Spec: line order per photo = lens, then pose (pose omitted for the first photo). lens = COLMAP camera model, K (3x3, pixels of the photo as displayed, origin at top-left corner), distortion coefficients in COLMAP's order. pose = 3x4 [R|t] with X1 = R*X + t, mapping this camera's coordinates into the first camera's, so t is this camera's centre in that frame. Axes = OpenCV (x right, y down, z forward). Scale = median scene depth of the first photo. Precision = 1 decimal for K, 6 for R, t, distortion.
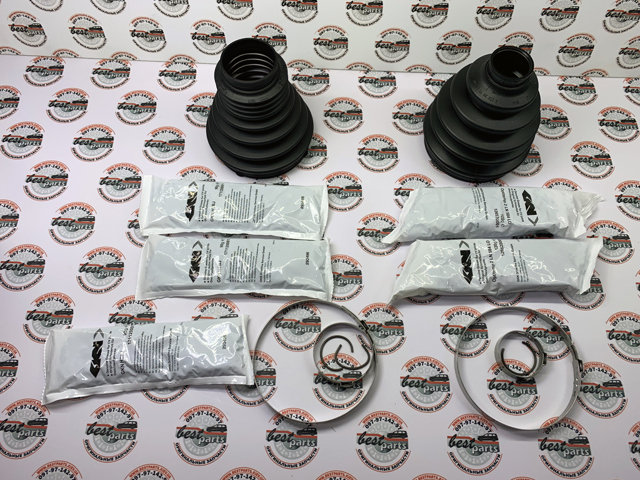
lens RADIAL K [[495.0, 0, 320.0], [0, 495.0, 240.0], [0, 0, 1]] dist [-0.003338, -0.003688]
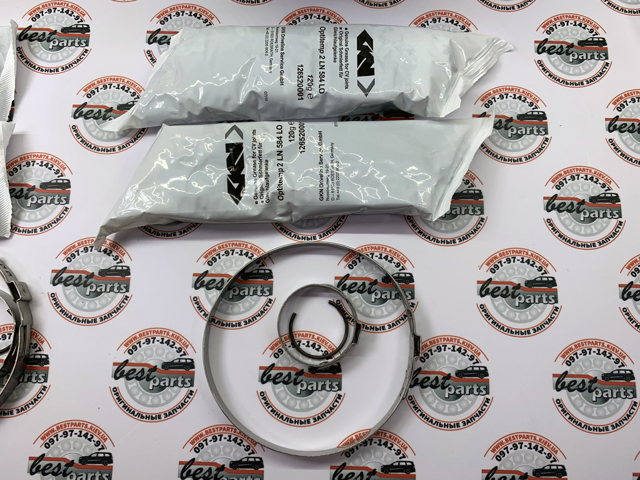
lens RADIAL K [[494.5, 0, 316.4], [0, 494.5, 238.9], [0, 0, 1]] dist [0.000927, -0.002006]
pose [[0.999879, -0.008455, -0.013077, 0.394699], [0.011293, 0.971895, 0.235146, -0.004477], [0.010721, -0.235265, 0.971872, 0.438968]]
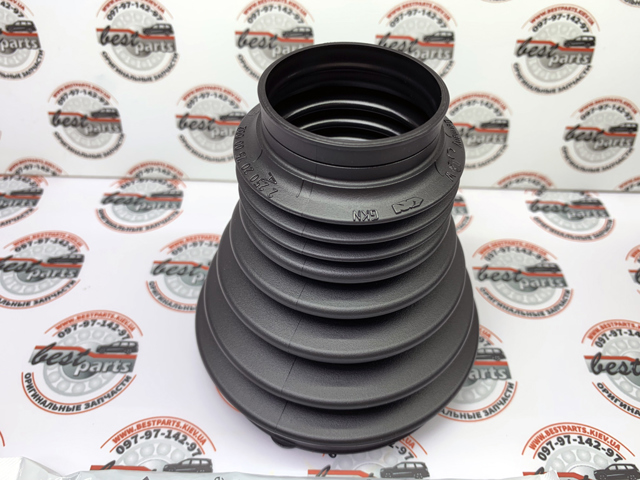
lens RADIAL K [[494.5, 0, 316.4], [0, 494.5, 238.9], [0, 0, 1]] dist [0.000927, -0.002006]
pose [[0.999824, -0.012112, 0.014345, -0.161357], [0.016425, 0.934373, -0.355918, -0.162826], [-0.009093, 0.356091, 0.934407, 0.712387]]
